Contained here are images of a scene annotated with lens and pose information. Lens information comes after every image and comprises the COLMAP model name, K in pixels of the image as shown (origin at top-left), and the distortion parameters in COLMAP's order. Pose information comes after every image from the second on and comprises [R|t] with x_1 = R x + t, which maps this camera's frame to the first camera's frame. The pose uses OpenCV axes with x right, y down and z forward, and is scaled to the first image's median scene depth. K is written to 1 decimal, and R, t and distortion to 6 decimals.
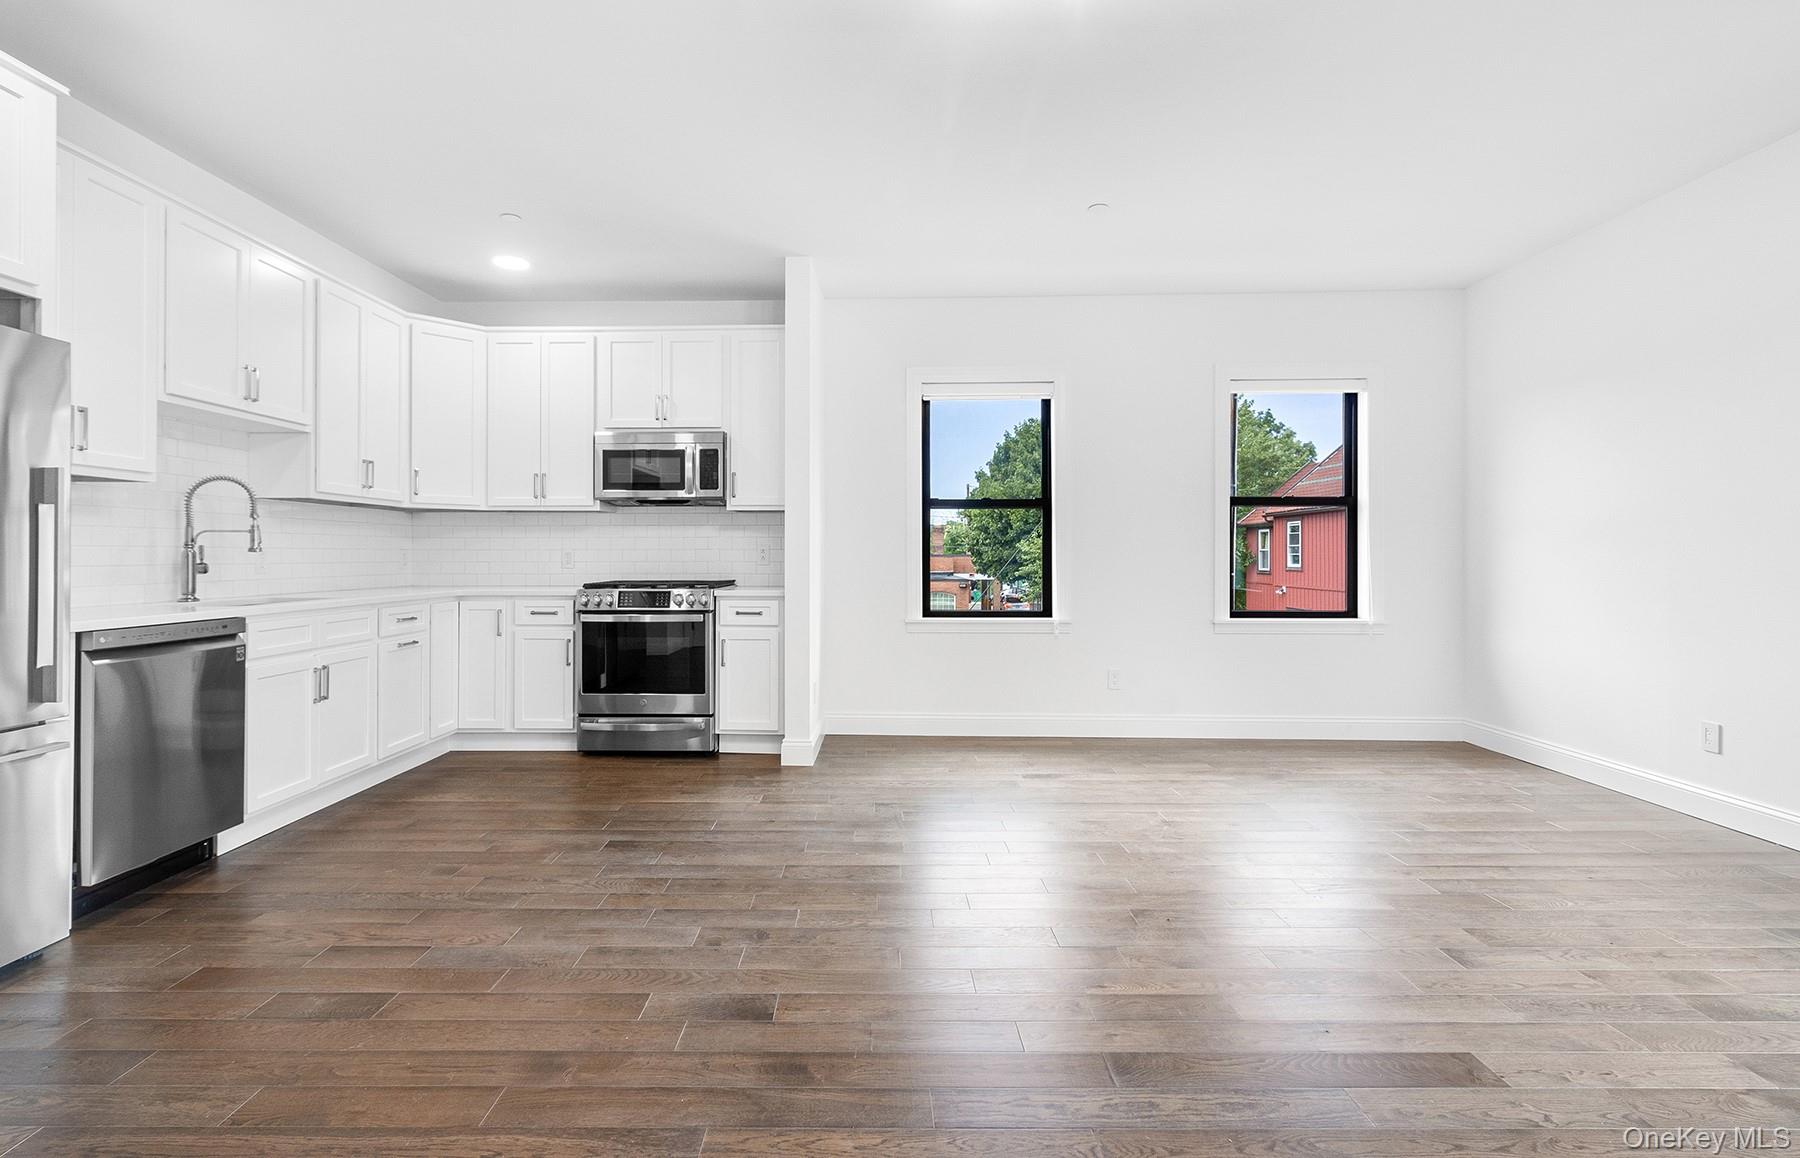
lens RADIAL K [[853.3, 0, 879.9], [0, 853.3, 546.4], [0, 0, 1]] dist [-0.001383, -0.000290]
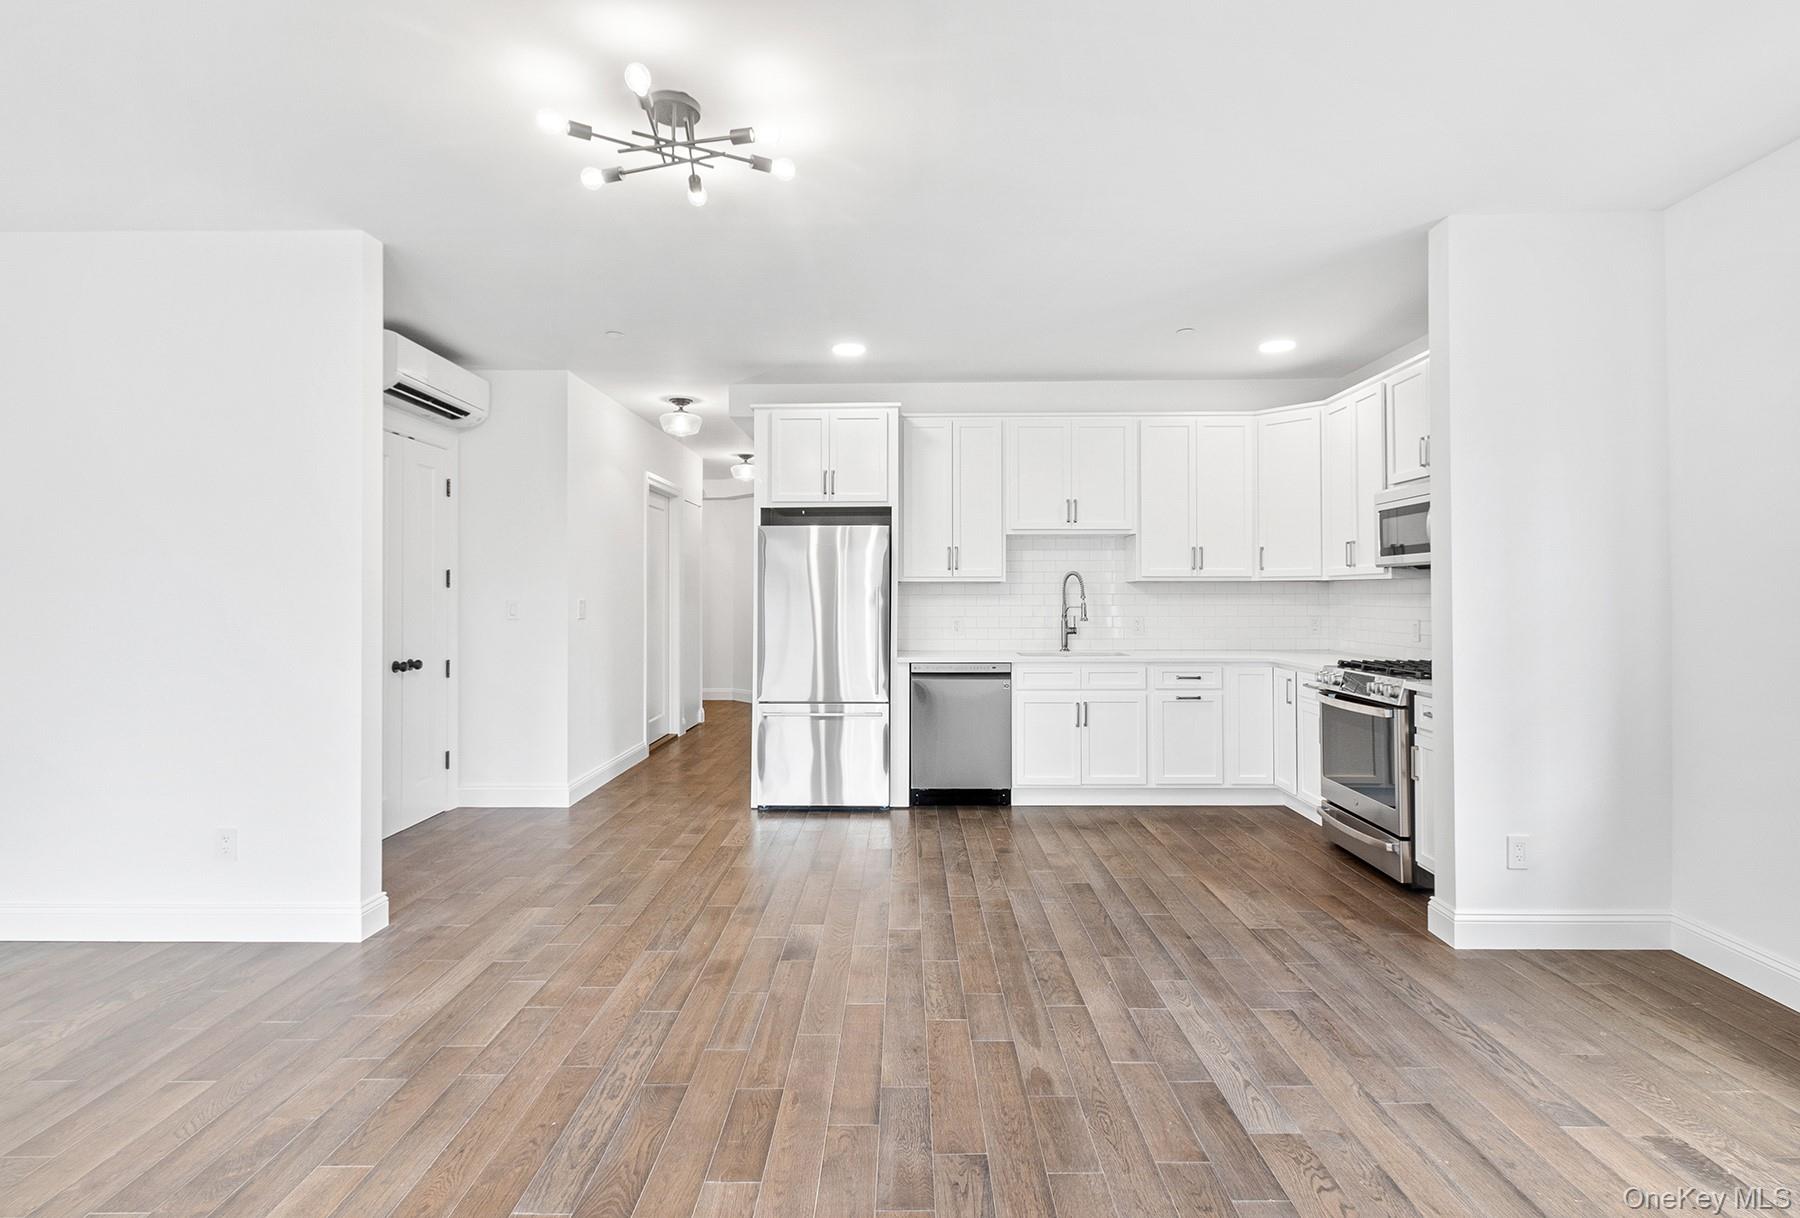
lens RADIAL K [[839.3, 0, 898.1], [0, 839.3, 583.7], [0, 0, 1]] dist [-0.004004, -0.000057]
pose [[-0.002908, -0.011829, -0.999926, 0.643230], [0.011171, 0.999867, -0.011861, -0.038777], [0.999933, -0.011204, -0.002776, 0.584071]]
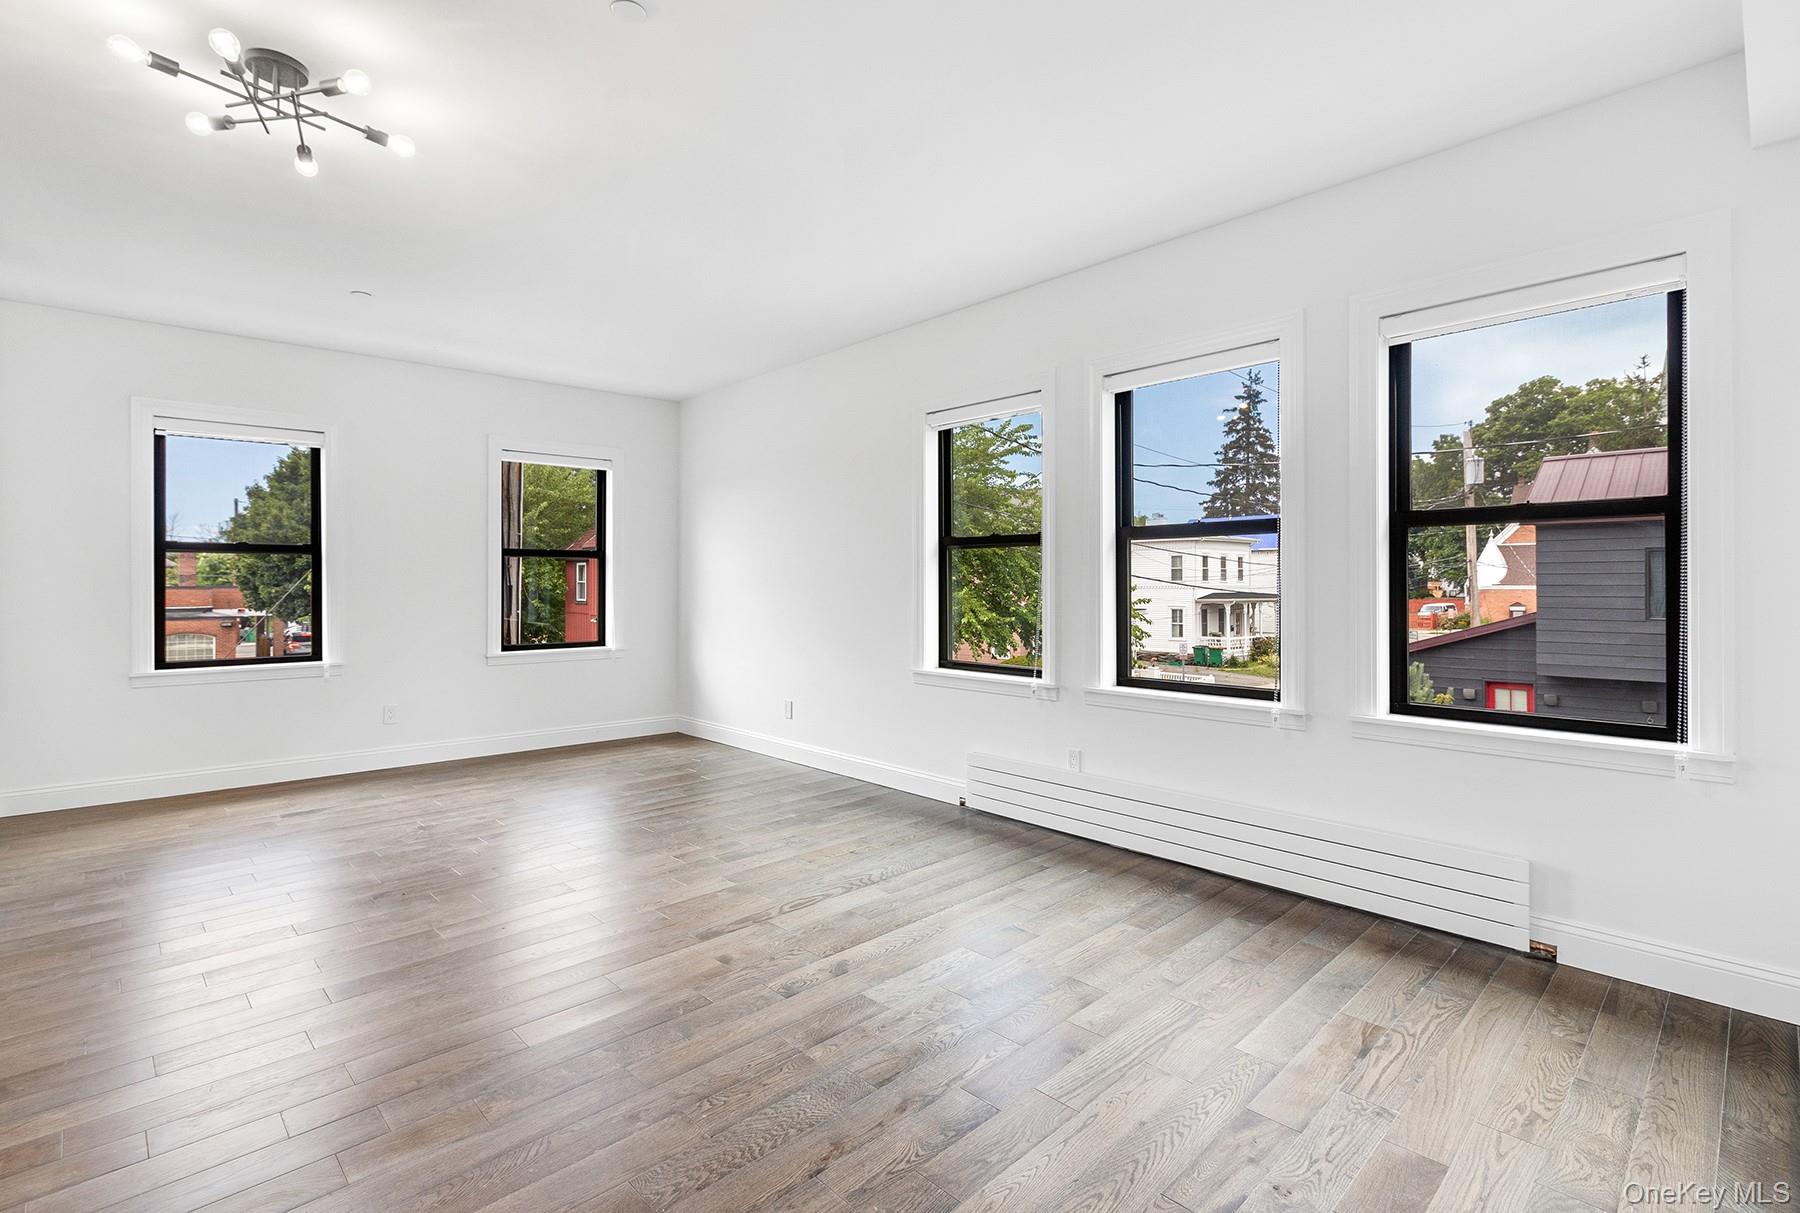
lens RADIAL K [[839.3, 0, 898.1], [0, 839.3, 581.2], [0, 0, 1]] dist [-0.004004, -0.000057]
pose [[0.717807, 0.001315, 0.696240, -0.003340], [-0.006059, 0.999972, 0.004358, -0.026225], [-0.696215, -0.007347, 0.717795, -0.254314]]
